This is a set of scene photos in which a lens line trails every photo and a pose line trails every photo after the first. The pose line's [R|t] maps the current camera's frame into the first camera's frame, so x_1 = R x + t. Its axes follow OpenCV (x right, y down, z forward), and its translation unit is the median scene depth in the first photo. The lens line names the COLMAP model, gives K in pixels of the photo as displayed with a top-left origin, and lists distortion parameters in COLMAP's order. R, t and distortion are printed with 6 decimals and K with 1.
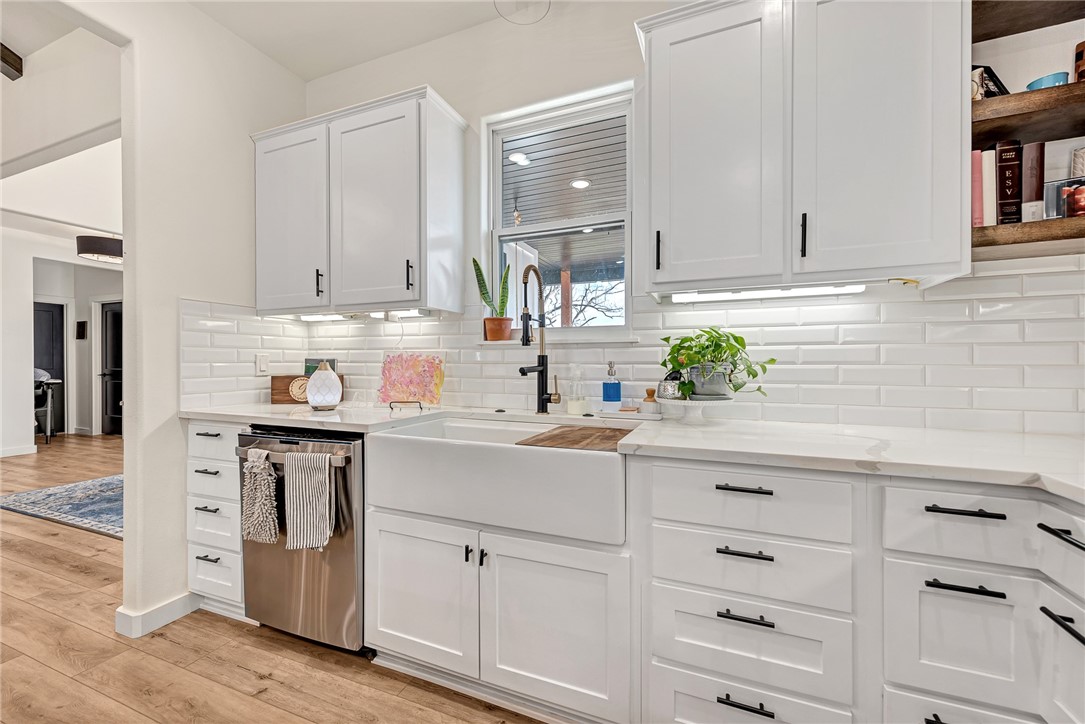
lens RADIAL K [[434.8, 0, 541.8], [0, 434.8, 361.2], [0, 0, 1]] dist [0.008314, -0.000573]
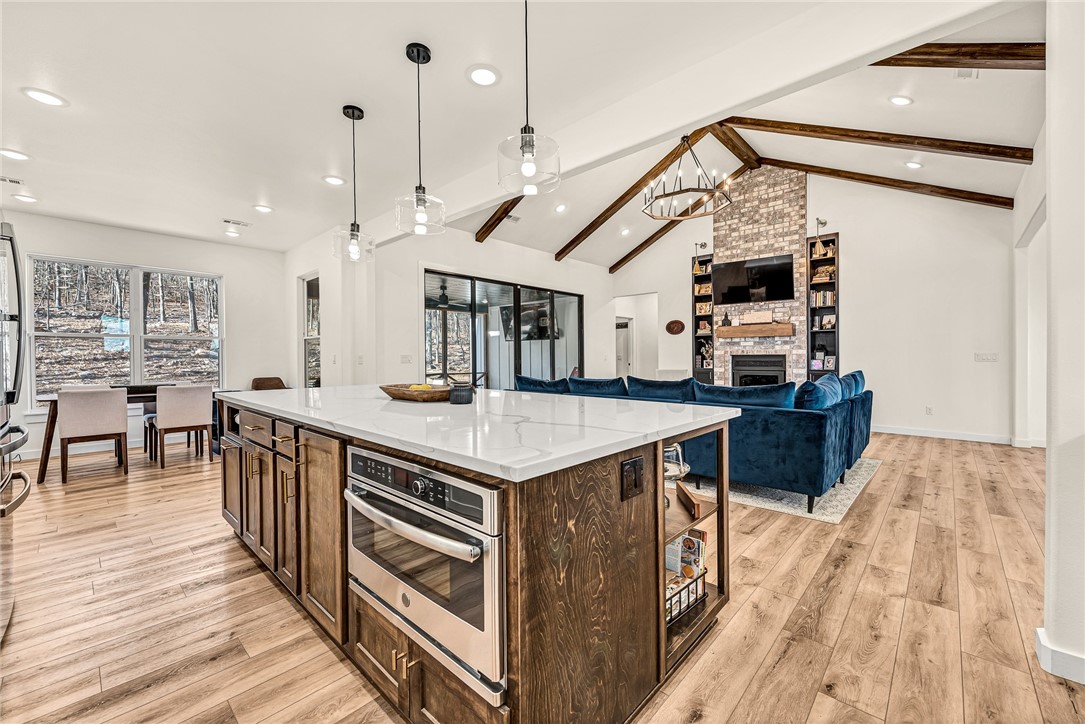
lens RADIAL K [[434.8, 0, 541.8], [0, 434.8, 361.2], [0, 0, 1]] dist [0.008314, -0.000573]
pose [[-0.360239, 0.010544, -0.932801, 0.257912], [0.005361, 0.999943, 0.009233, 0.004495], [0.932845, -0.001675, -0.360275, 0.413642]]
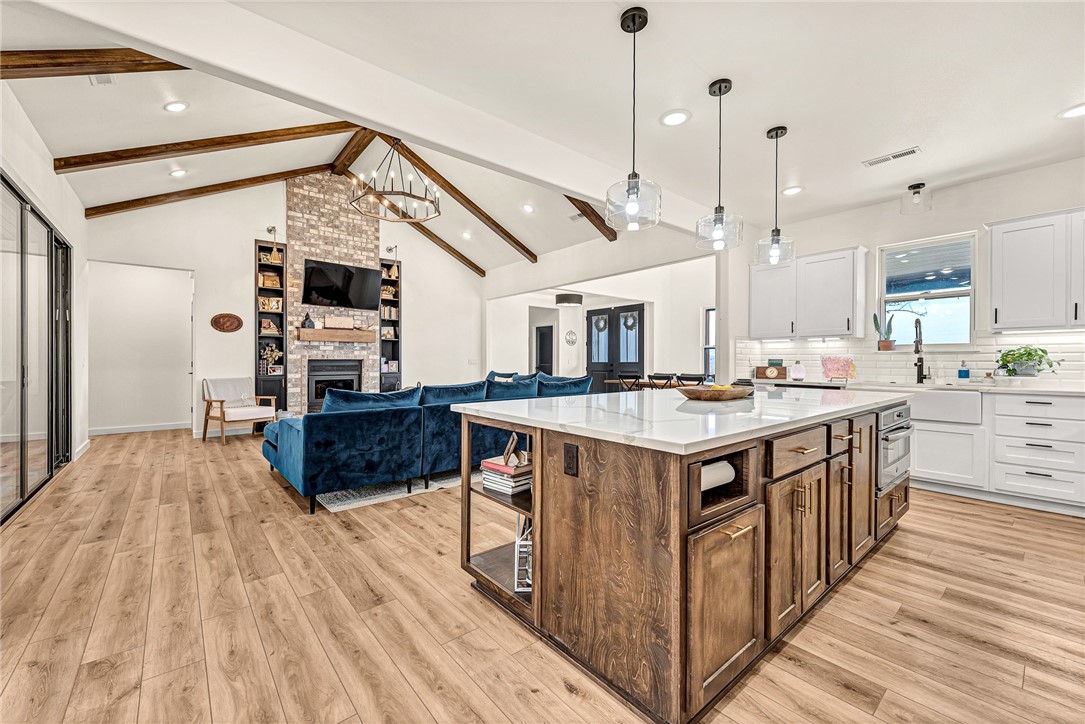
lens RADIAL K [[434.8, 0, 541.8], [0, 434.8, 361.2], [0, 0, 1]] dist [0.008314, -0.000573]
pose [[0.880356, 0.001160, -0.474313, -0.642129], [-0.000487, 0.999999, 0.001541, 0.002138], [0.474314, -0.001126, 0.880355, -1.892762]]
